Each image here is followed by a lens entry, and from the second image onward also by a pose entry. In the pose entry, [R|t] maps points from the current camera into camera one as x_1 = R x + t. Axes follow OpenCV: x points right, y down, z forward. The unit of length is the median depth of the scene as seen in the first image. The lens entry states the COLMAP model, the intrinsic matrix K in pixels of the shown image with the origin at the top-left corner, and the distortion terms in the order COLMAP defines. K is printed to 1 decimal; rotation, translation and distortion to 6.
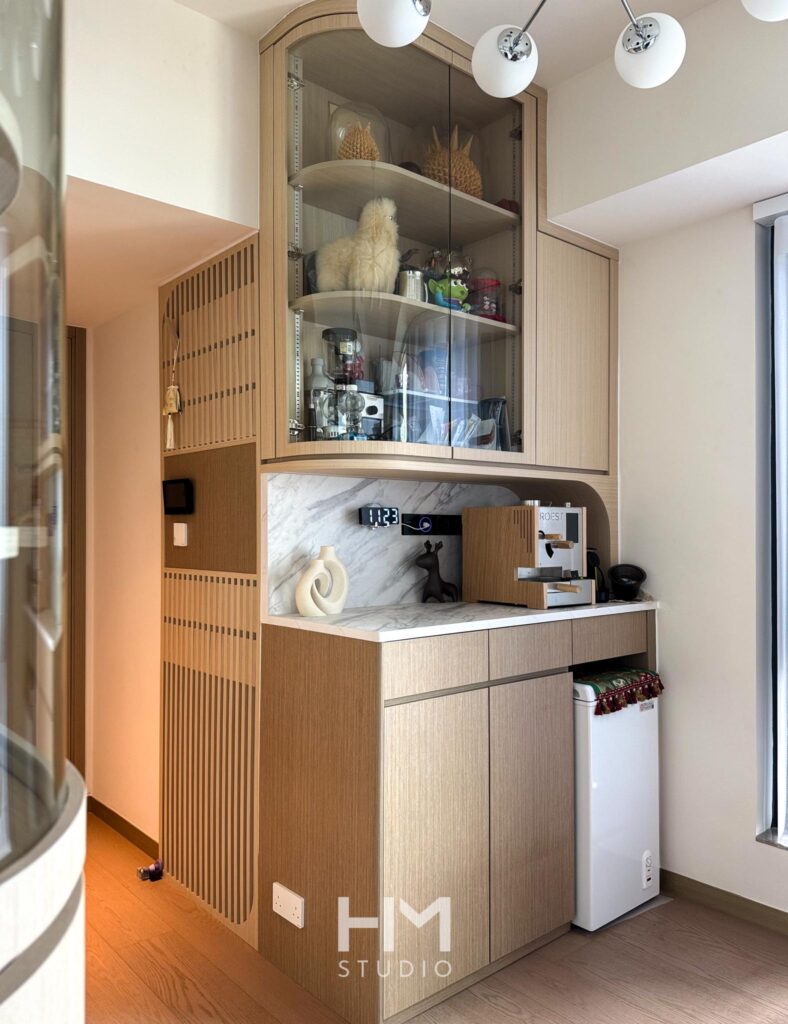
lens RADIAL K [[671.4, 0, 414.4], [0, 671.4, 530.6], [0, 0, 1]] dist [0.045675, -0.004994]
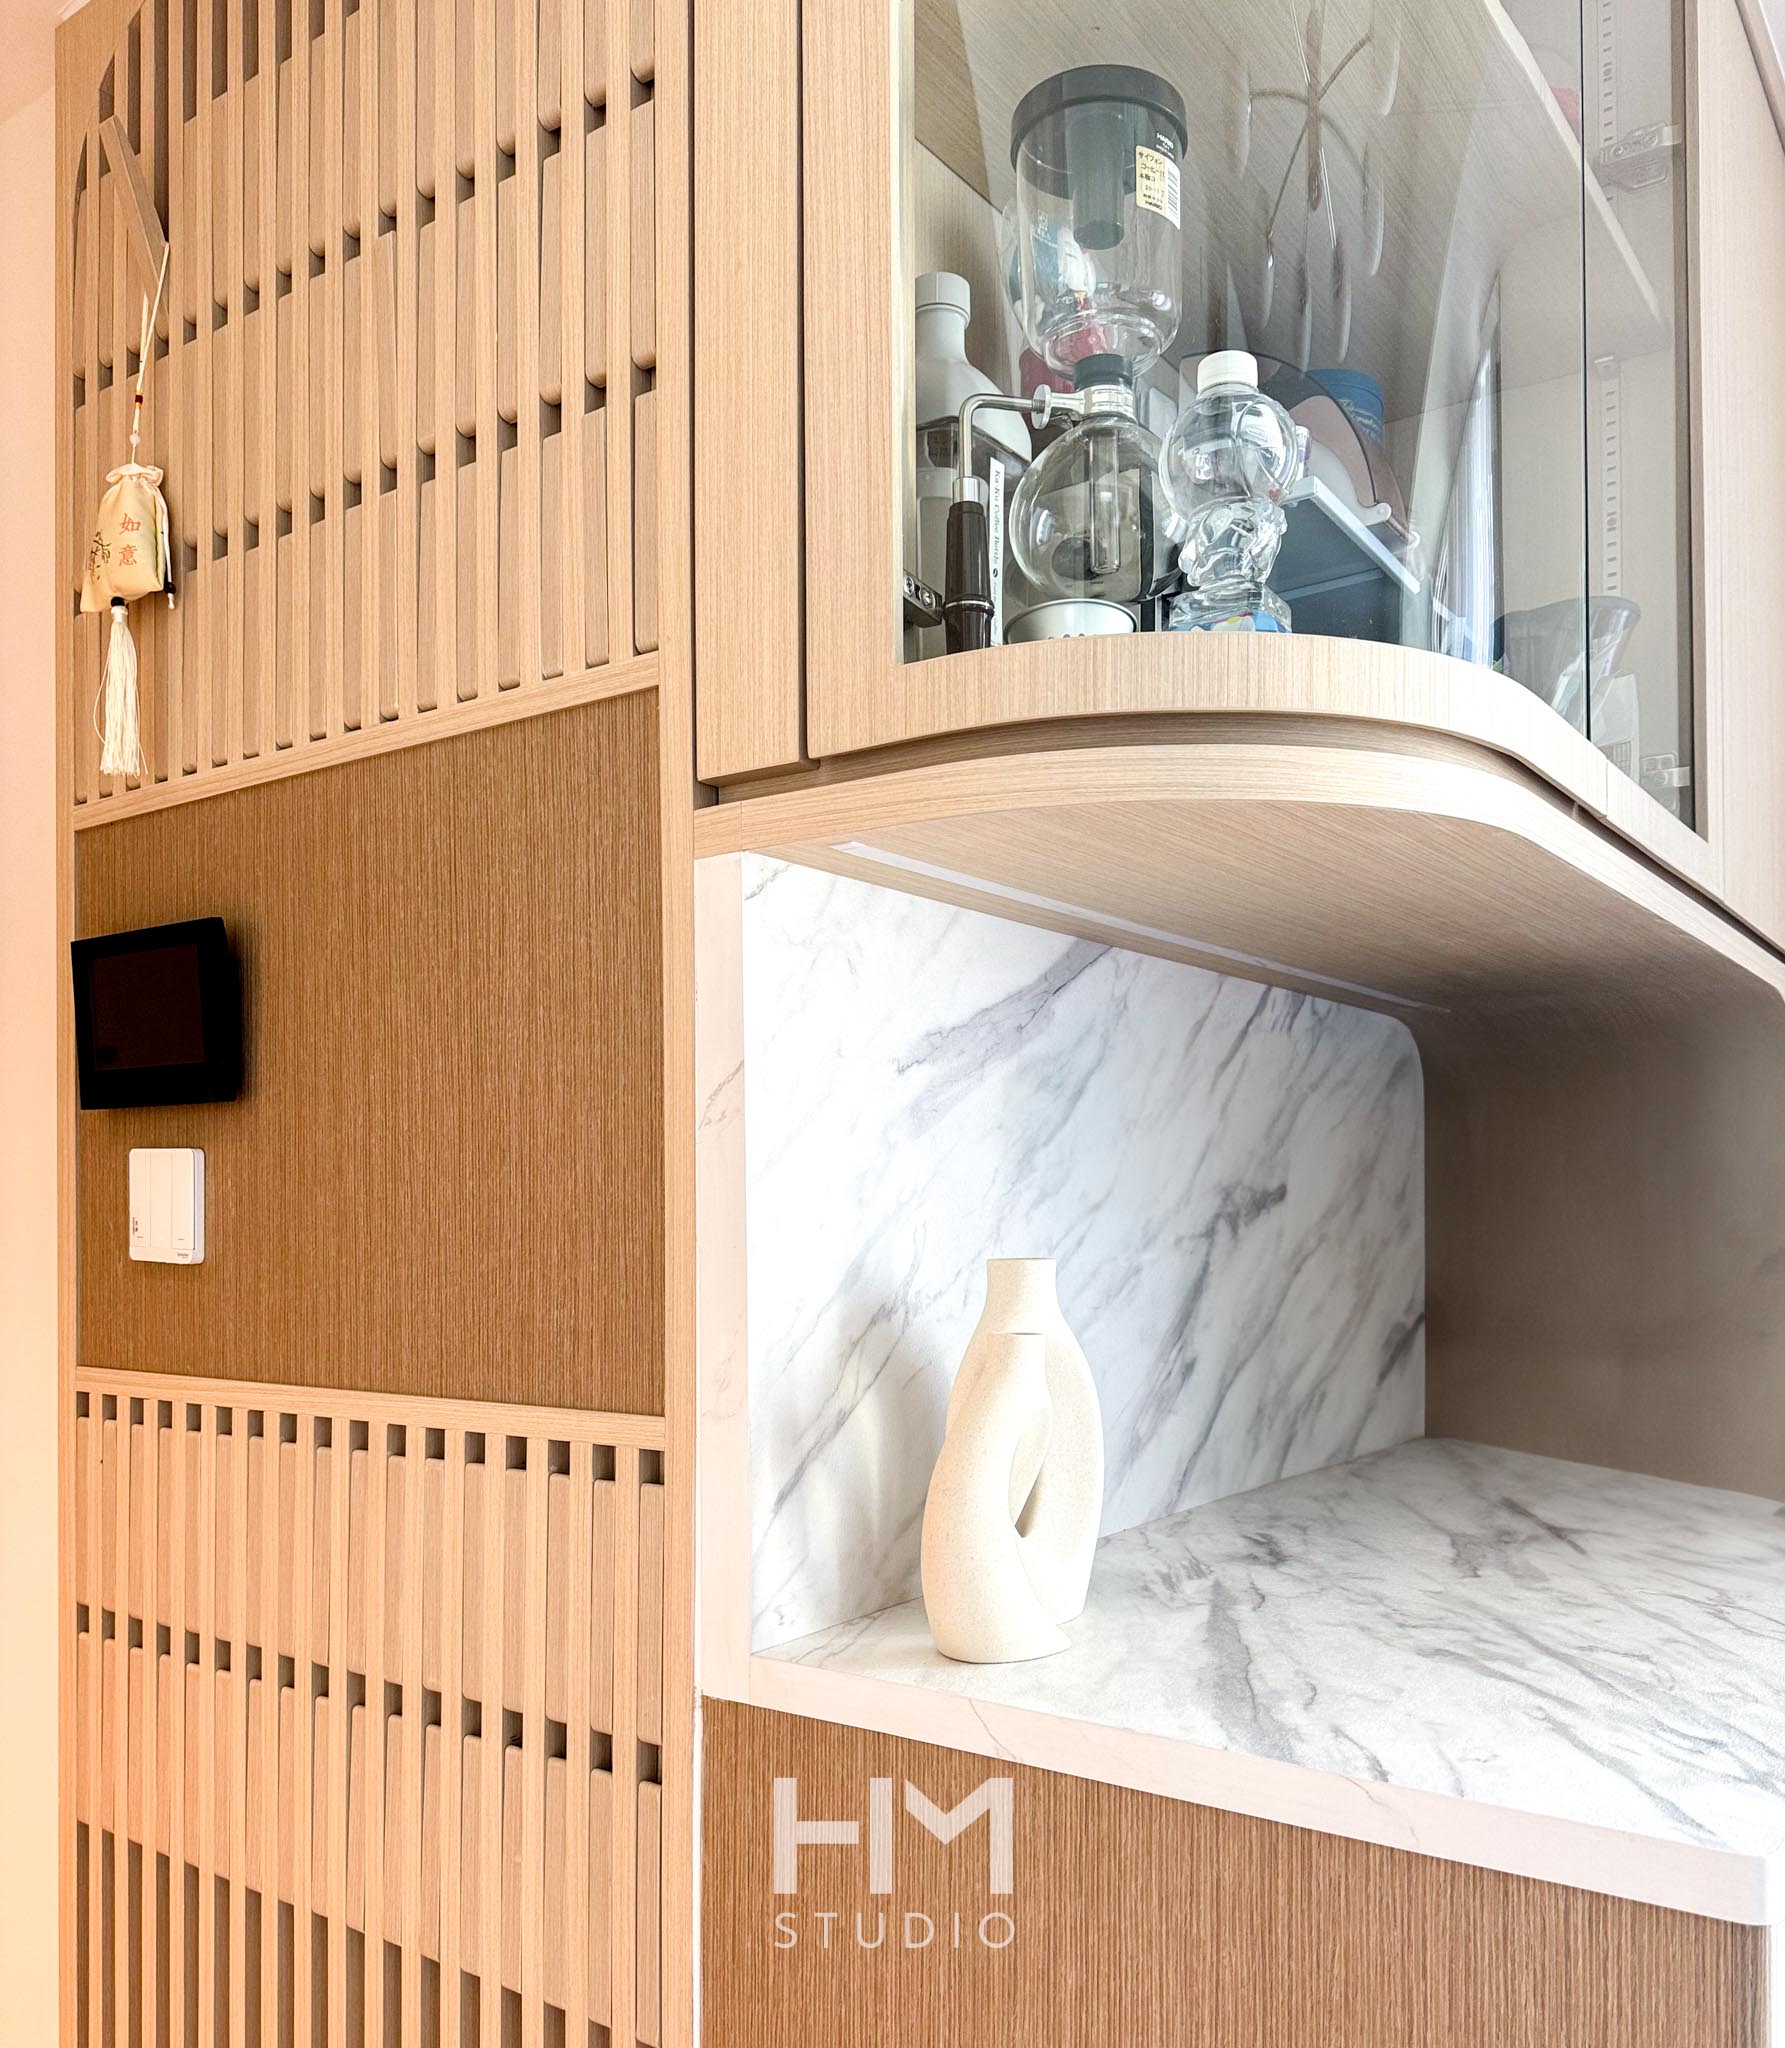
lens RADIAL K [[1730.2, 0, 895.1], [0, 1730.2, 1198.6], [0, 0, 1]] dist [0.098371, -0.230978]
pose [[0.990777, -0.004229, 0.135435, -0.220560], [0.004761, 0.999982, -0.003610, 0.007226], [-0.135418, 0.004222, 0.990780, 0.495426]]
